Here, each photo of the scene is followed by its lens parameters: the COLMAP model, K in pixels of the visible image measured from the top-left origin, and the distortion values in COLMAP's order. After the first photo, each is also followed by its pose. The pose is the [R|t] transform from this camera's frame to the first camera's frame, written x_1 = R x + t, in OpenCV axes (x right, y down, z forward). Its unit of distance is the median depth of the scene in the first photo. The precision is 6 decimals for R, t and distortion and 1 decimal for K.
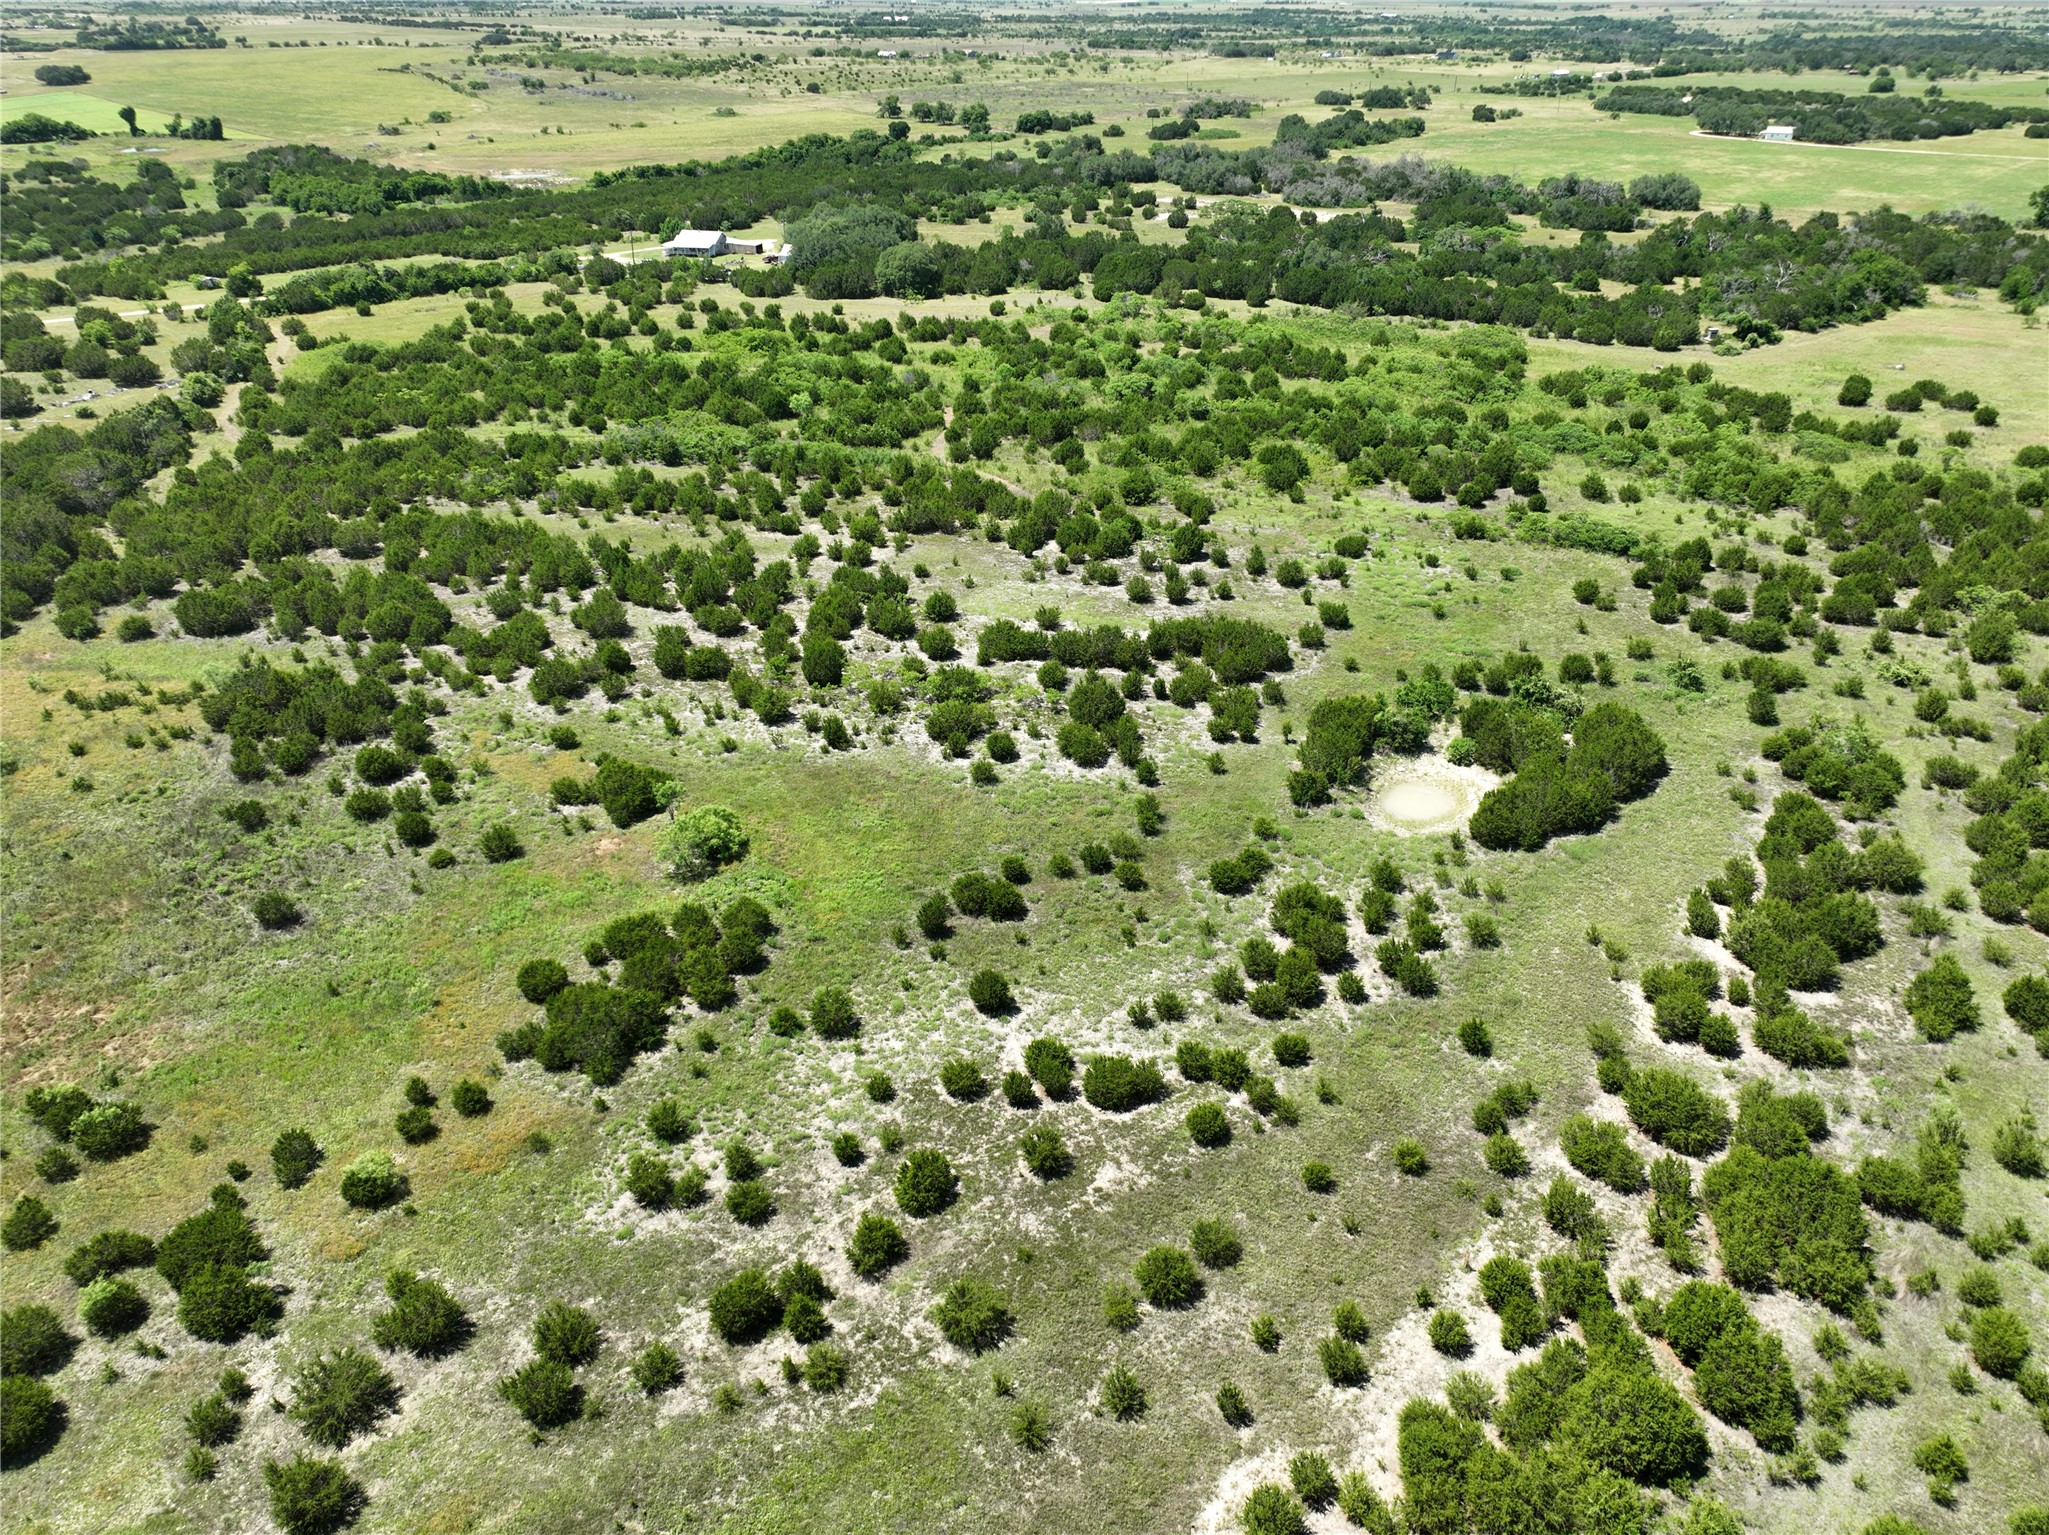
lens RADIAL K [[1452.1, 0, 1024.5], [0, 1452.1, 767.5], [0, 0, 1]] dist [0.001082, 0.027434]
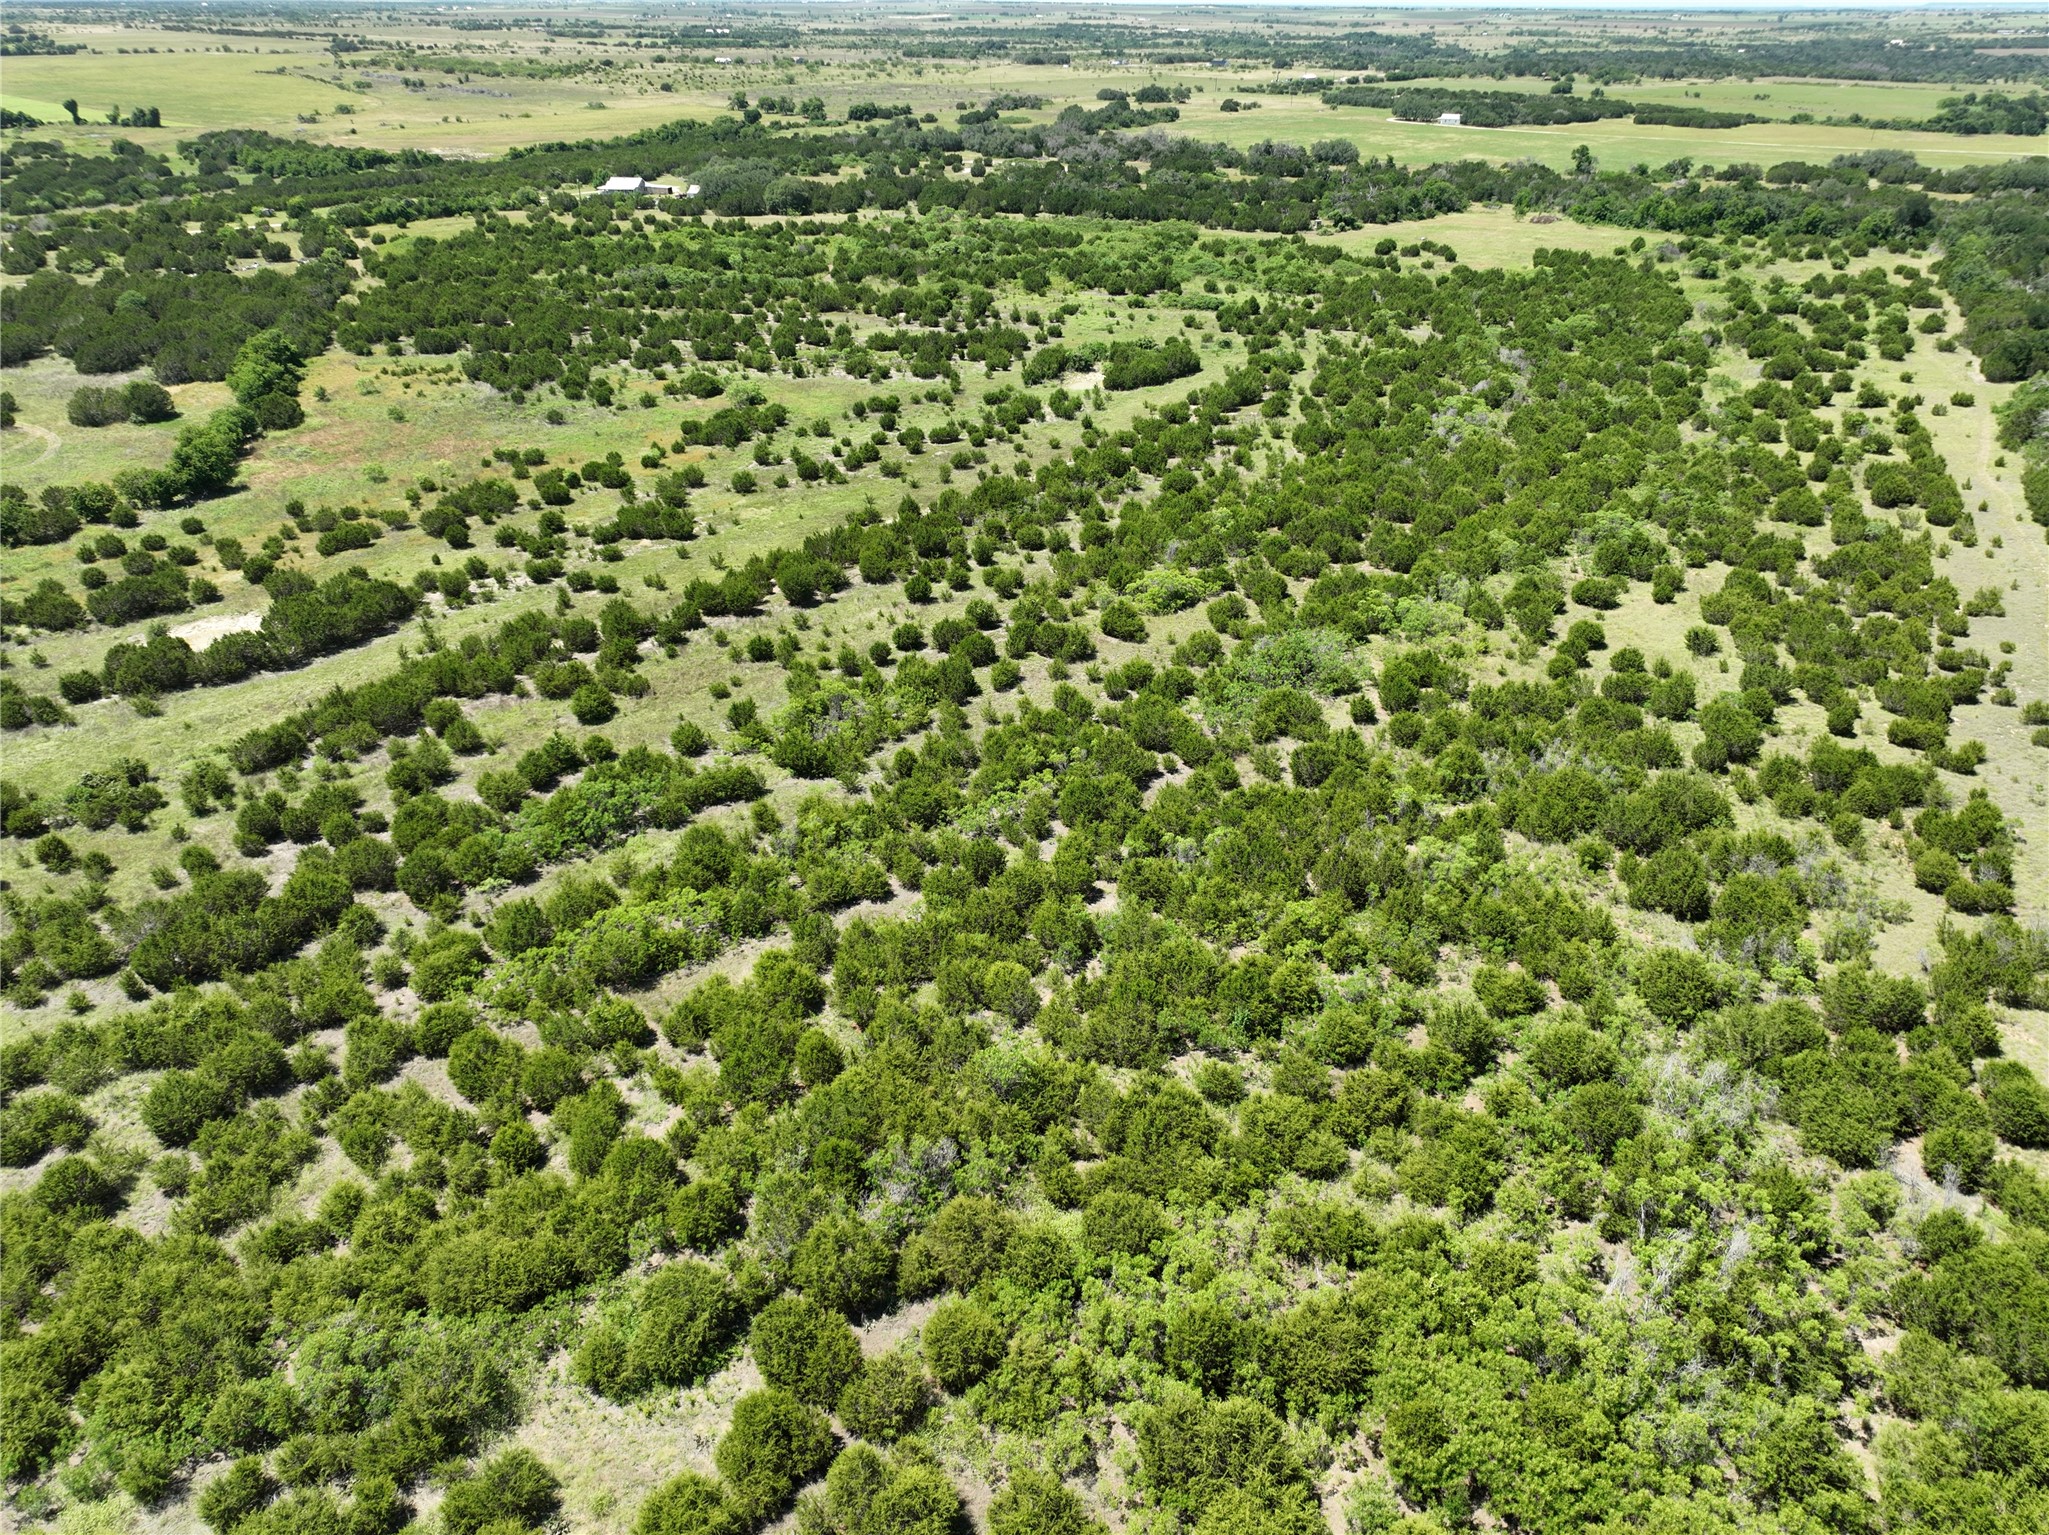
lens RADIAL K [[1452.1, 0, 1024.5], [0, 1452.1, 767.5], [0, 0, 1]] dist [0.001082, 0.027434]
pose [[0.993431, -0.050391, 0.102737, -0.014452], [0.051271, 0.998667, -0.005941, 0.145225], [-0.102301, 0.011169, 0.994691, -0.266659]]
